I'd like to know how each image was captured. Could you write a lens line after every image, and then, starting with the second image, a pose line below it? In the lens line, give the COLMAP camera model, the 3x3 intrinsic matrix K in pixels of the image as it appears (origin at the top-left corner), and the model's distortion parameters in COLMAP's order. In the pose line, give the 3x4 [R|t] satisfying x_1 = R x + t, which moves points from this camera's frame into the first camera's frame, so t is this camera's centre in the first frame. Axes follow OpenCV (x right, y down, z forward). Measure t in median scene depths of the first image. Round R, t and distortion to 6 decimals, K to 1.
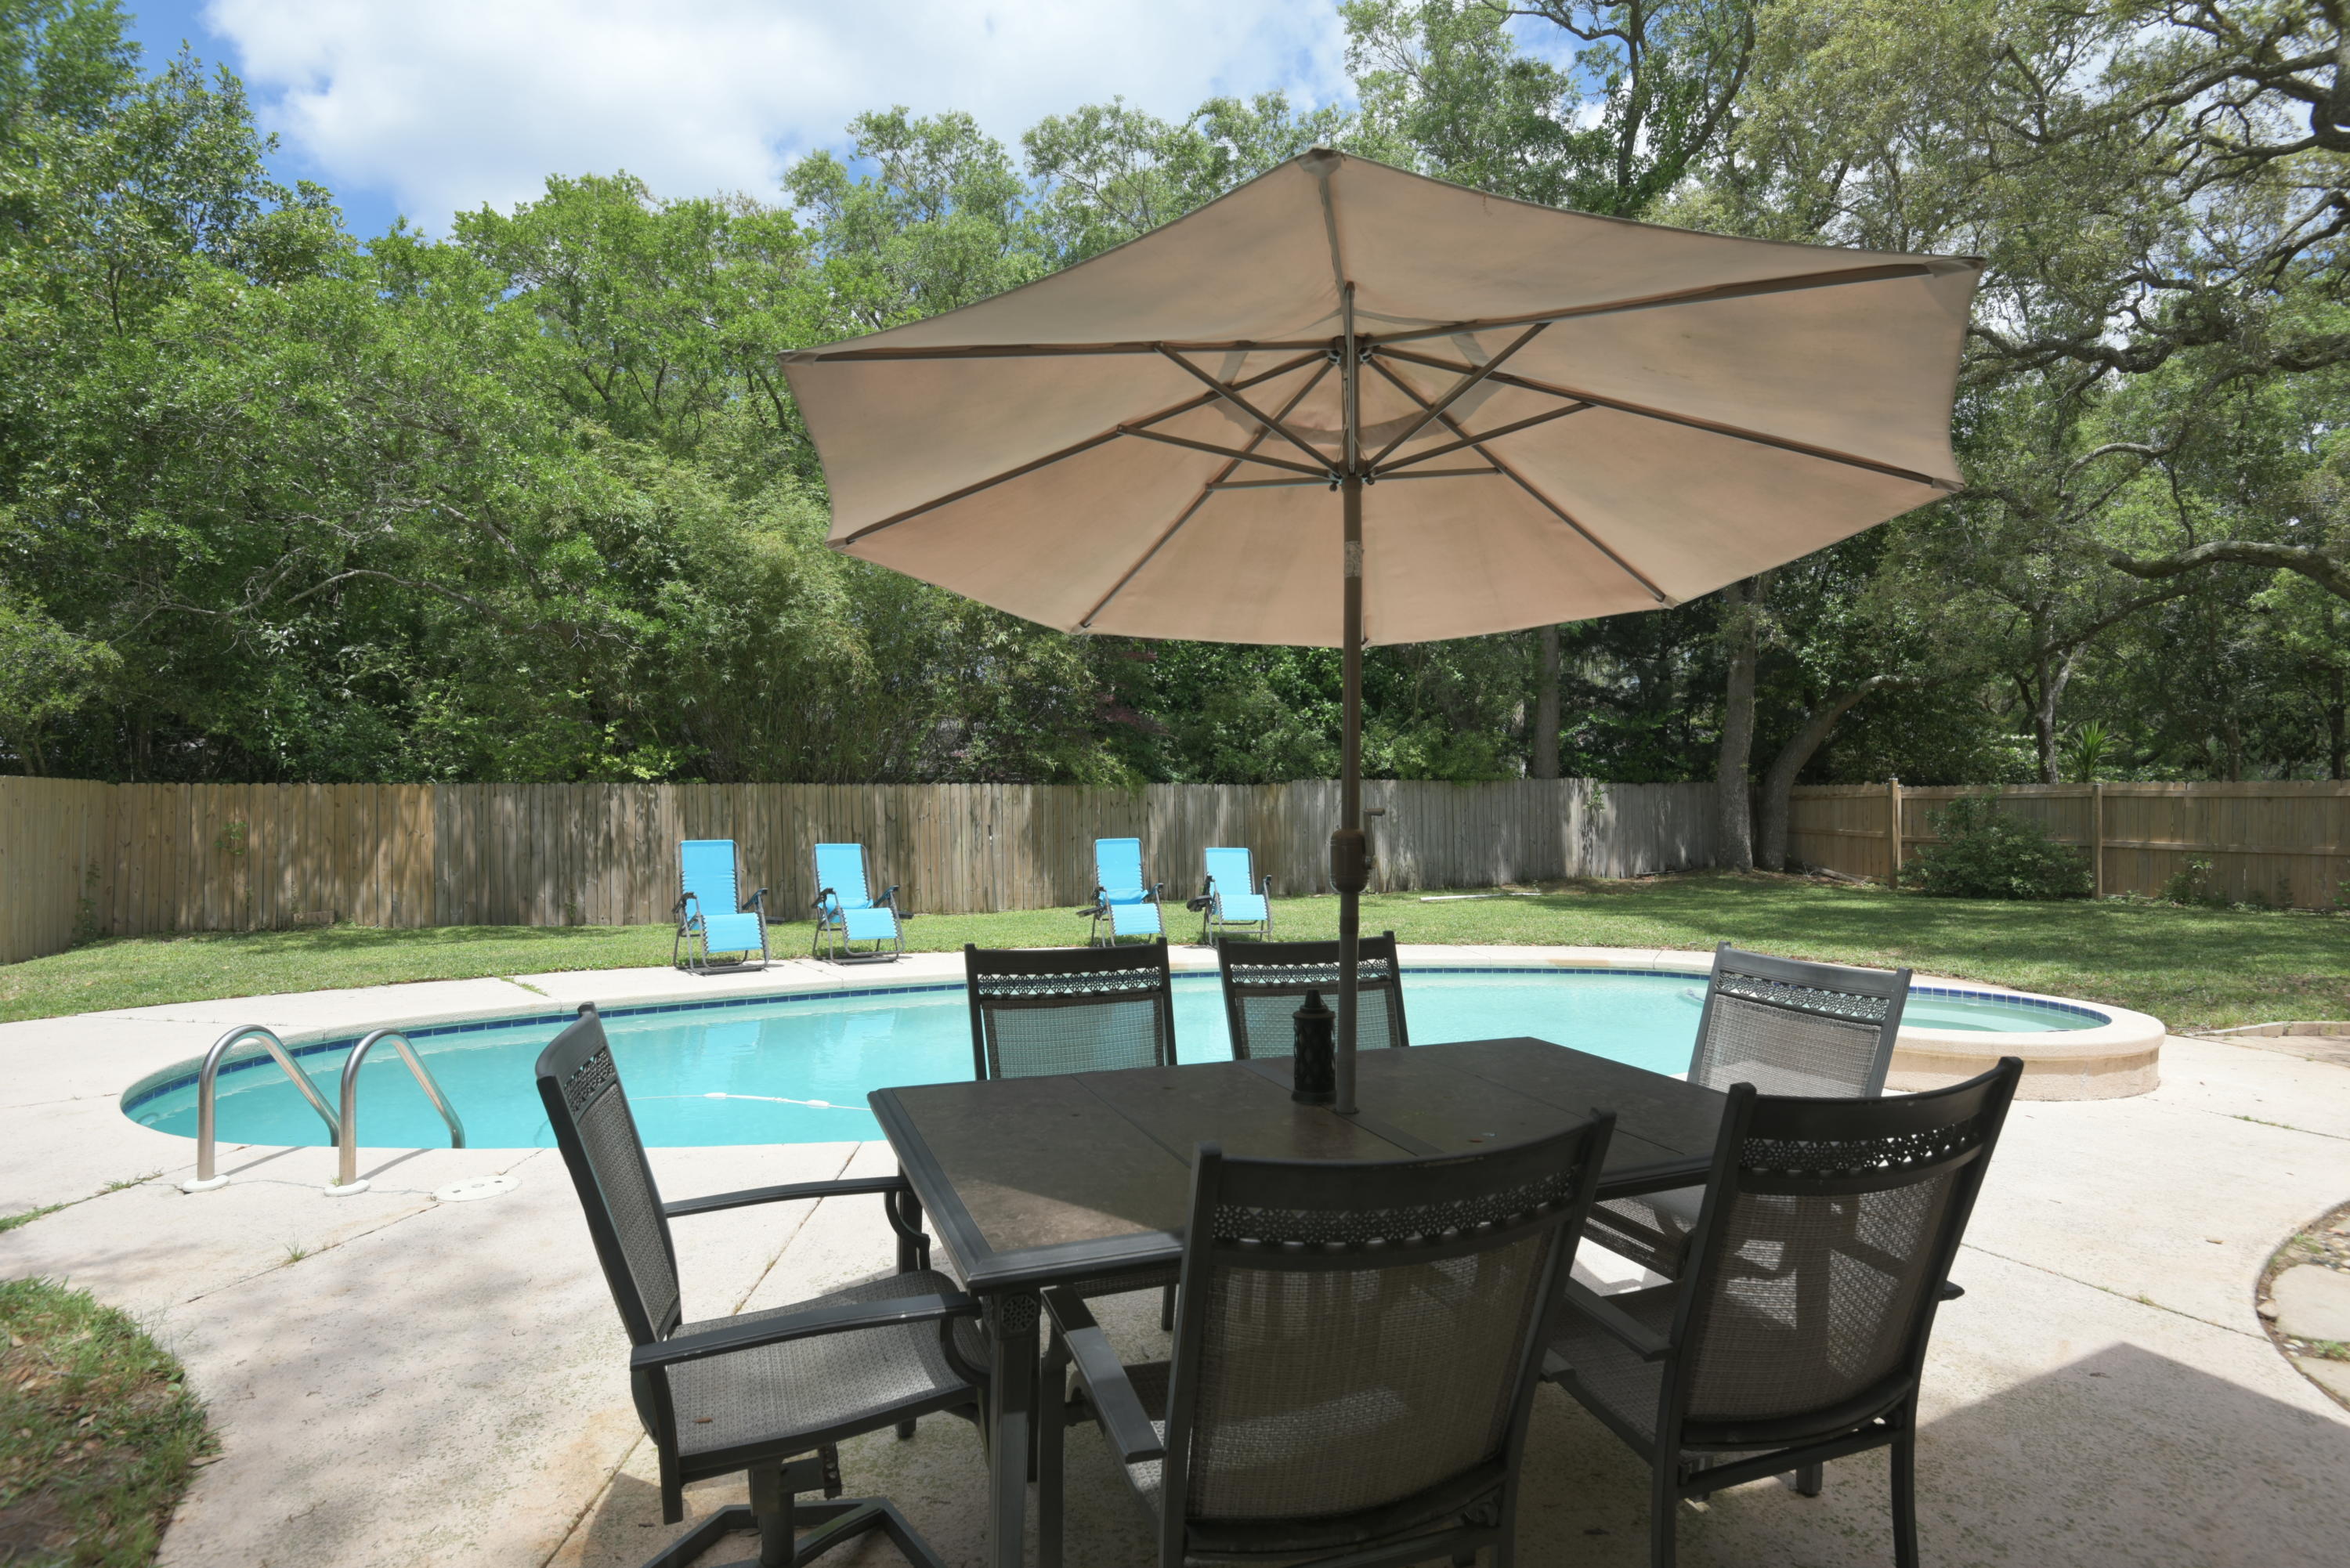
lens RADIAL K [[1164.6, 0, 1189.0], [0, 1164.6, 793.6], [0, 0, 1]] dist [-0.010448, -0.016445]
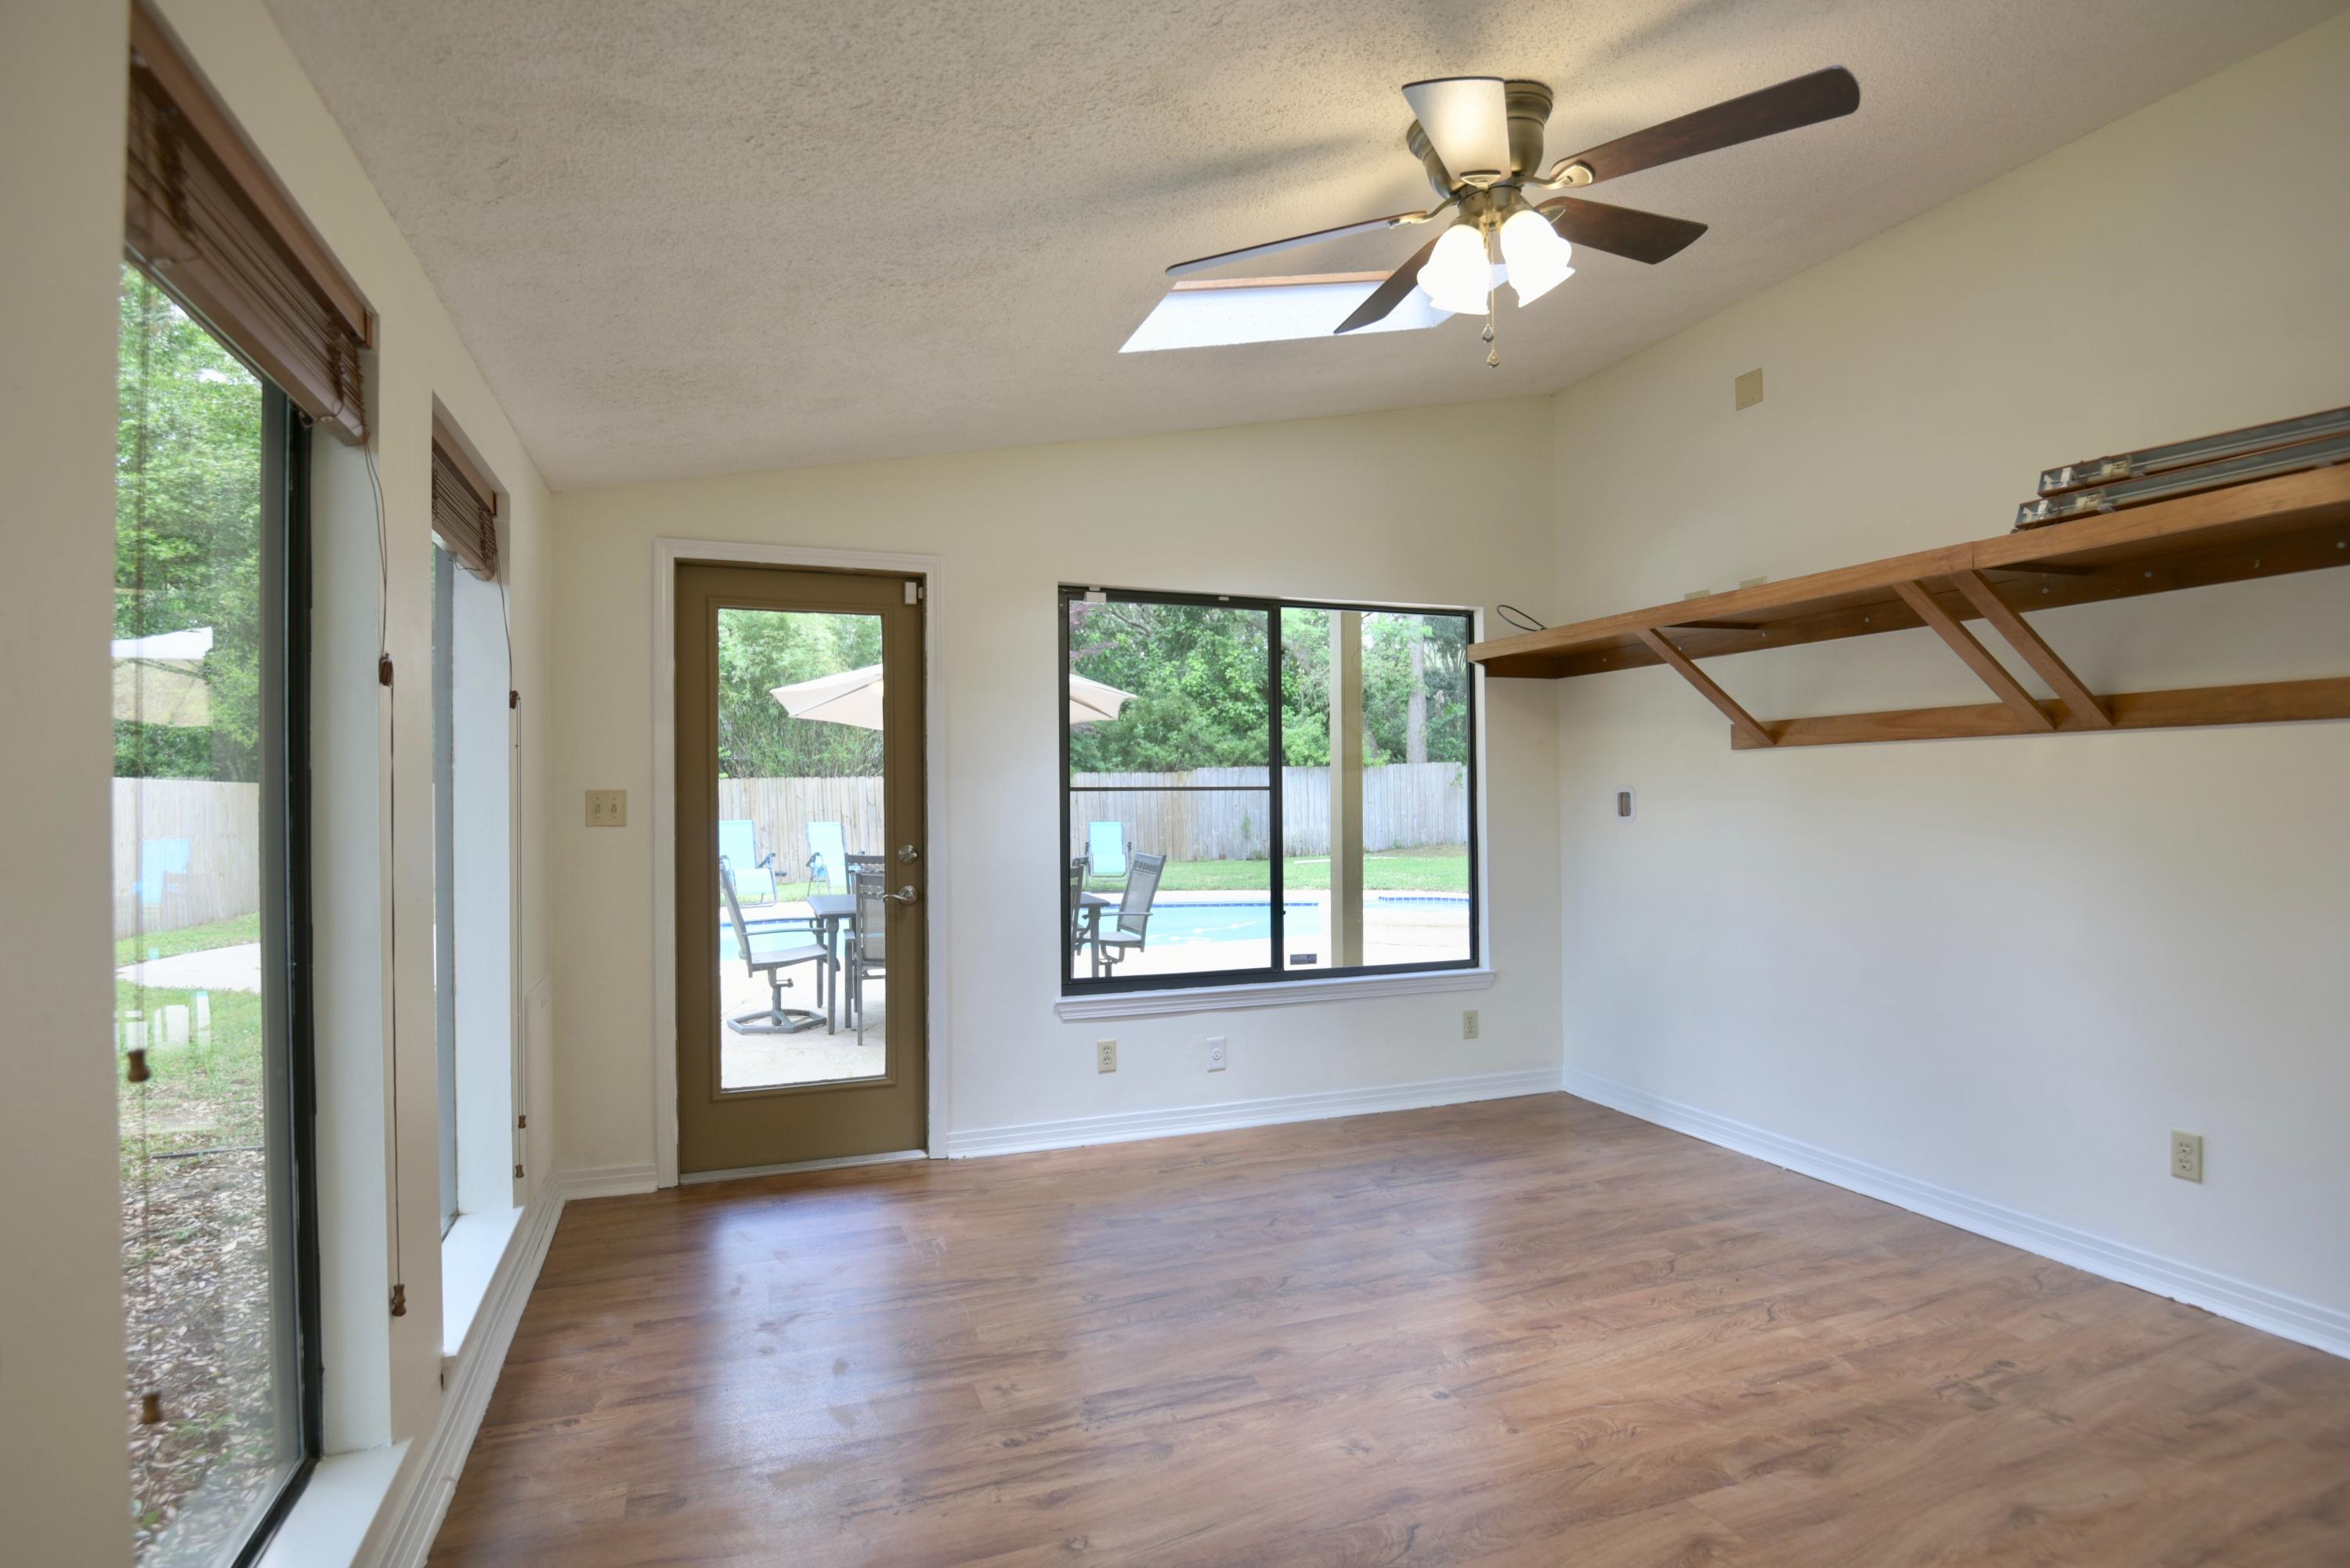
lens RADIAL K [[1219.4, 0, 1184.7], [0, 1219.4, 782.4], [0, 0, 1]] dist [0.001415, -0.023234]
pose [[0.999583, -0.013518, -0.025532, 0.129570], [0.013739, 0.999869, 0.008502, -0.008918], [0.025414, -0.008849, 0.999638, -0.350799]]
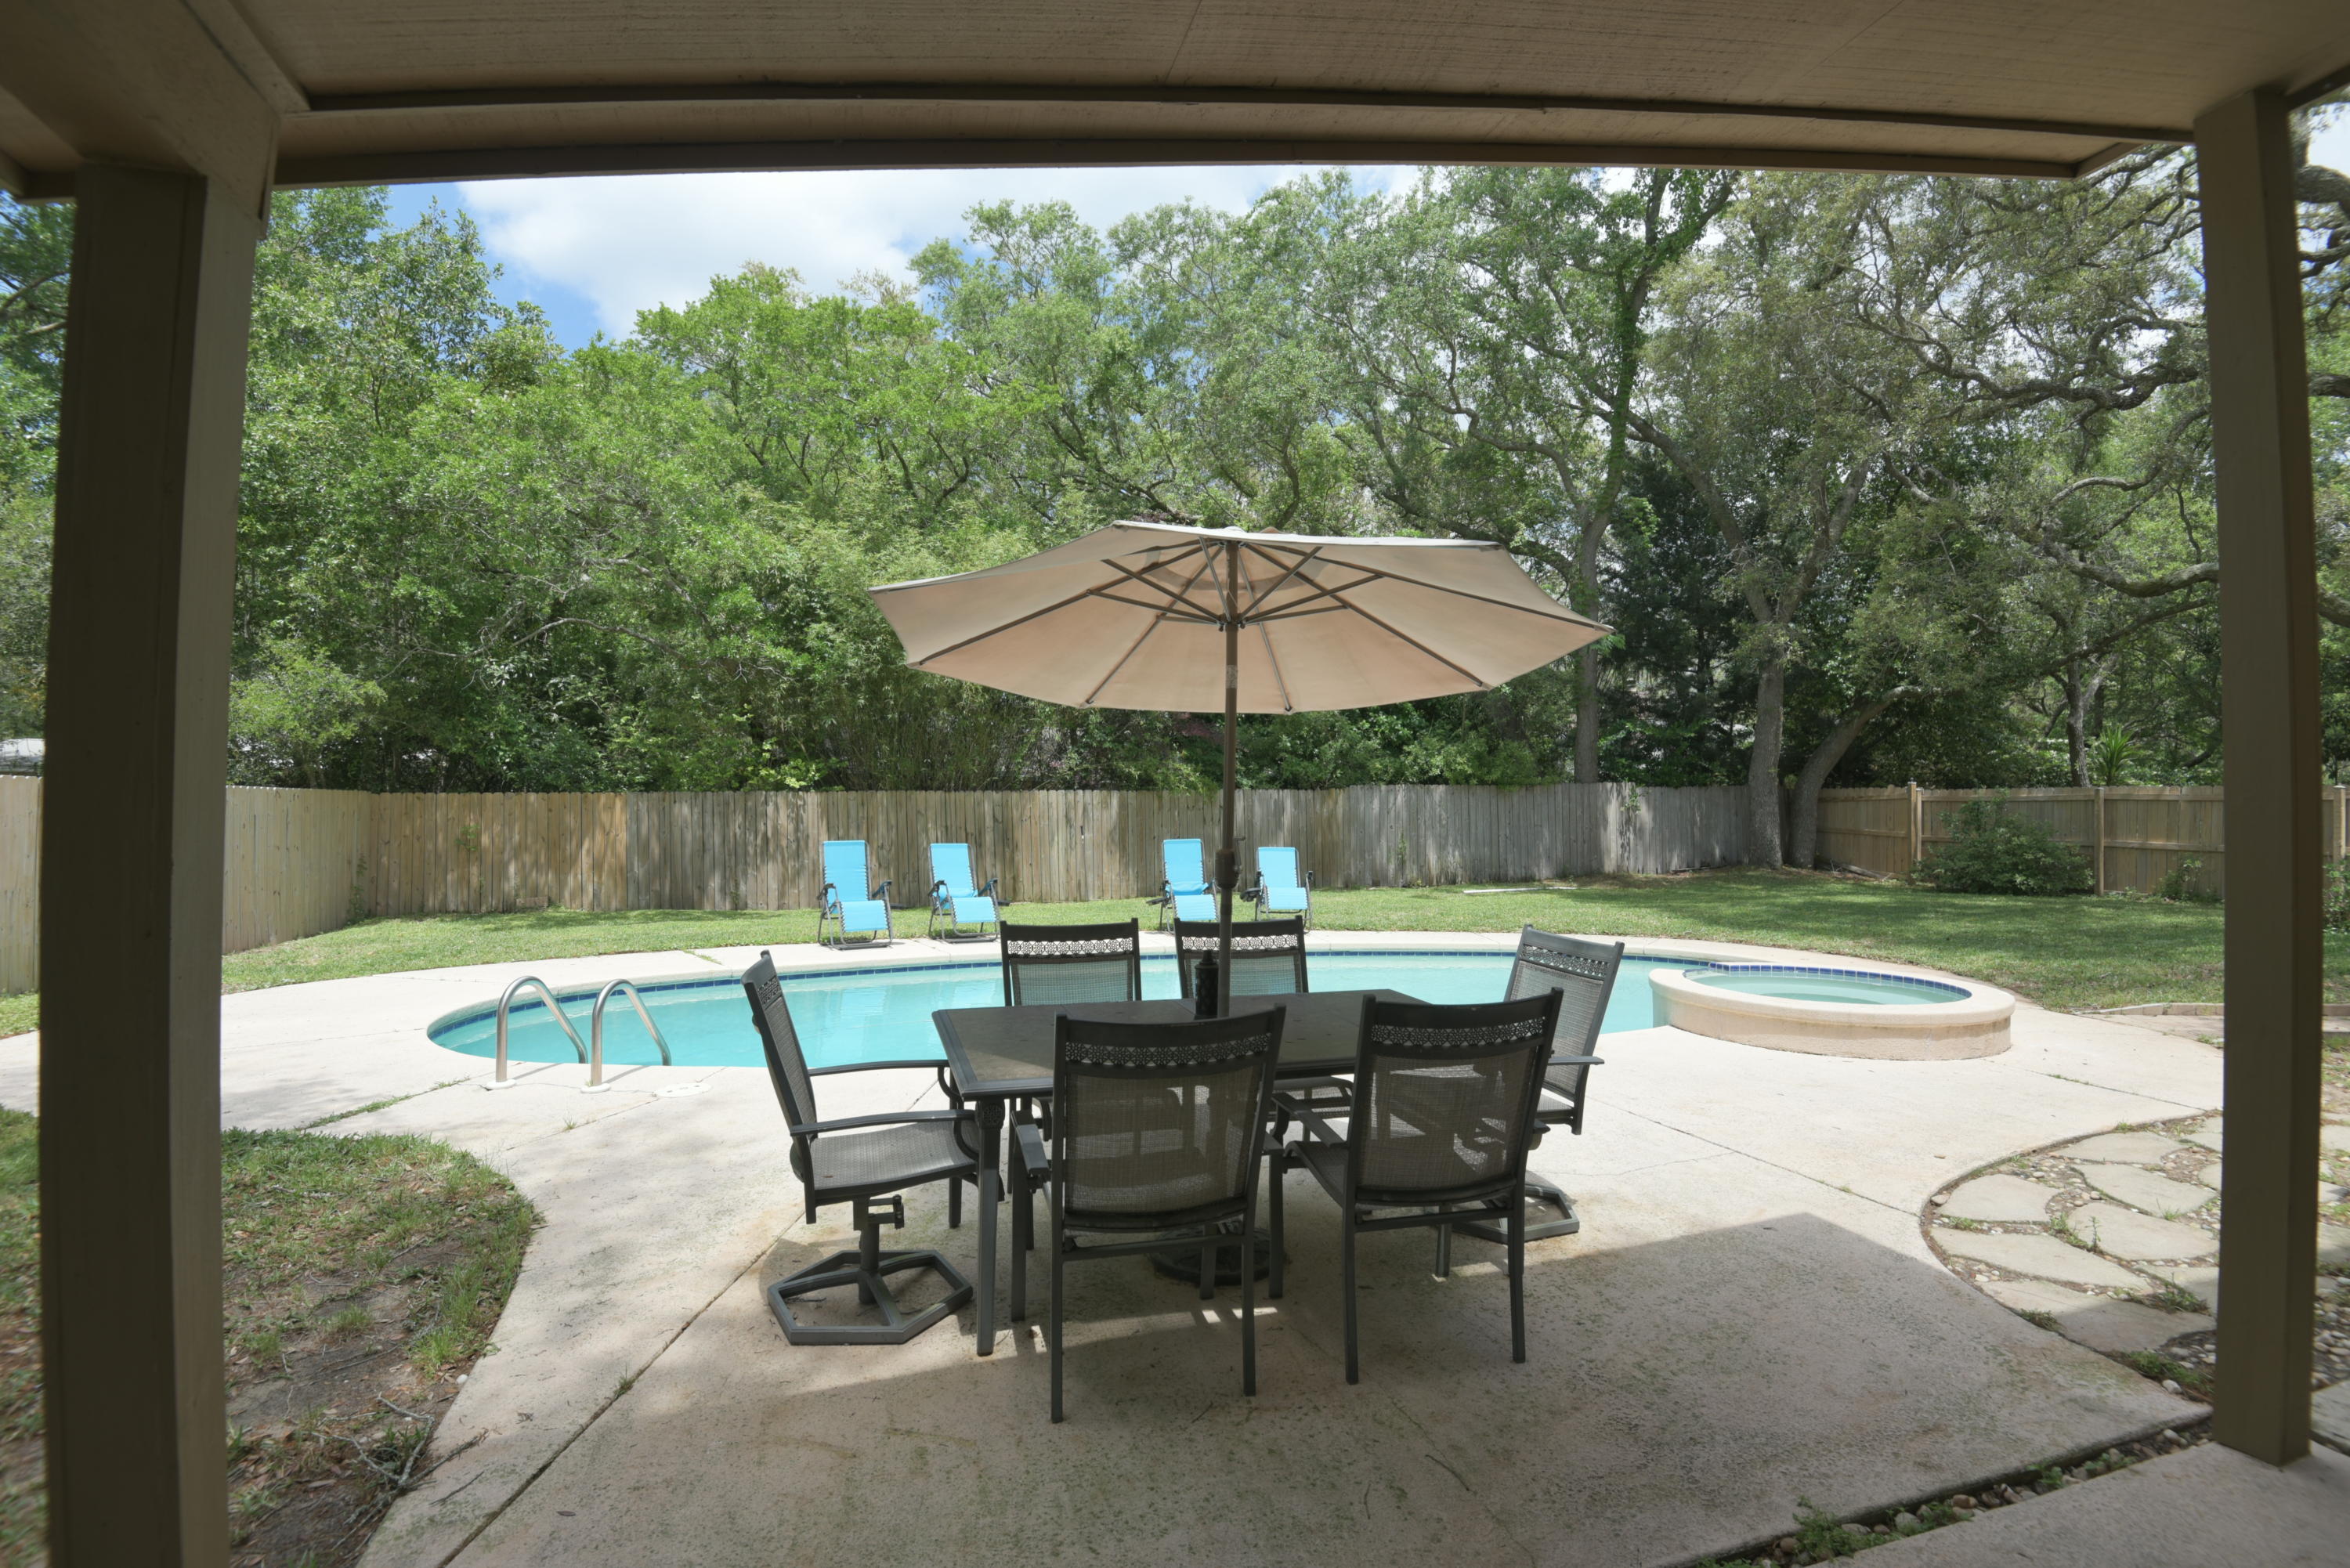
lens RADIAL K [[1085.9, 0, 1190.7], [0, 1085.9, 791.6], [0, 0, 1]] dist [0.000655, -0.032223]
pose [[0.996119, -0.002345, -0.087982, 0.033907], [0.002336, 0.999997, -0.000205, -0.007240], [0.087982, -0.000002, 0.996122, -0.073524]]
